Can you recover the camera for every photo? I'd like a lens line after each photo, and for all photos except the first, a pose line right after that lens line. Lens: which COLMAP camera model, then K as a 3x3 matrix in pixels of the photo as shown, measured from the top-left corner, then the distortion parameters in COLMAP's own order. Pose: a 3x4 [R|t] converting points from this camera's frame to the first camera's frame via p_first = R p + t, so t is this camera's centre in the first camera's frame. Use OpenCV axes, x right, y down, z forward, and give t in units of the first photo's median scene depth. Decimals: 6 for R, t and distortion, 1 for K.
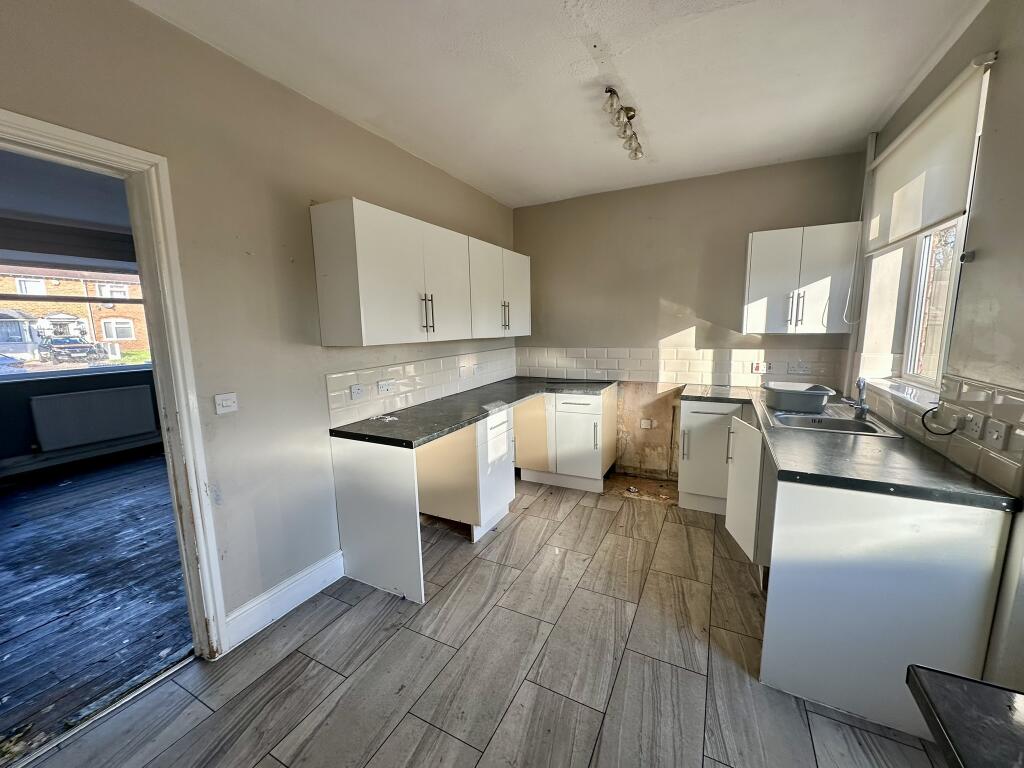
lens RADIAL K [[406.4, 0, 510.7], [0, 406.4, 382.1], [0, 0, 1]] dist [-0.000882, 0.000403]
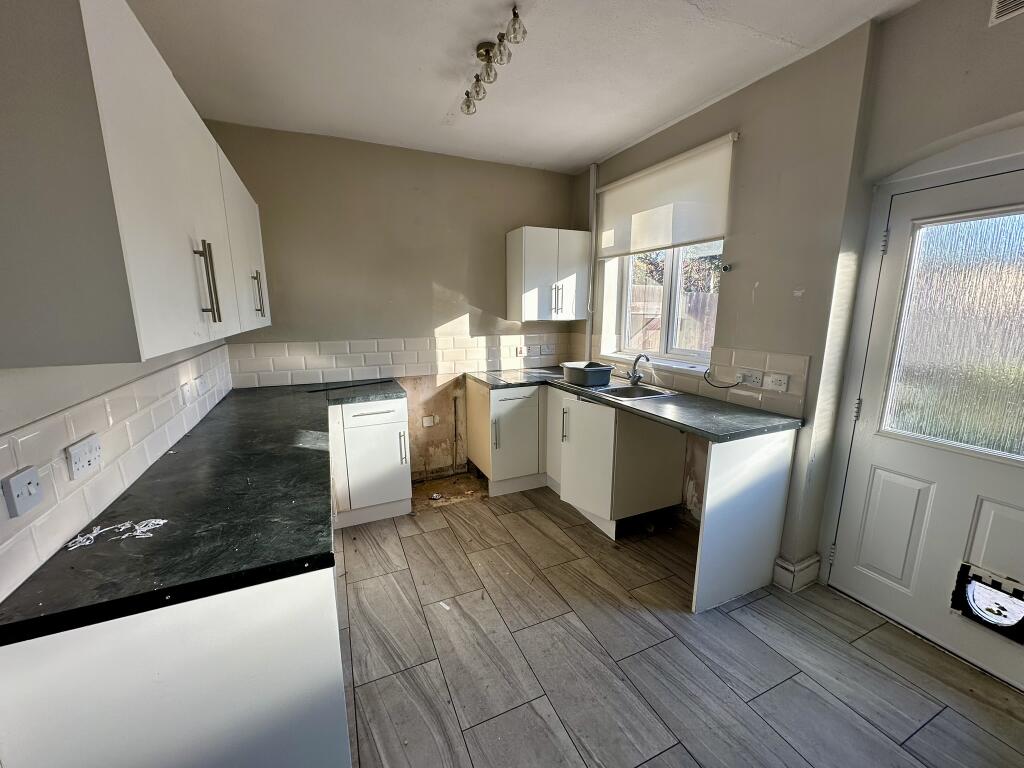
lens RADIAL K [[406.4, 0, 510.3], [0, 406.4, 383.4], [0, 0, 1]] dist [-0.000882, 0.000403]
pose [[0.620057, -0.126229, 0.774336, -0.287752], [0.100789, 0.991610, 0.080941, -0.042431], [-0.778056, 0.027857, 0.627577, 0.335715]]
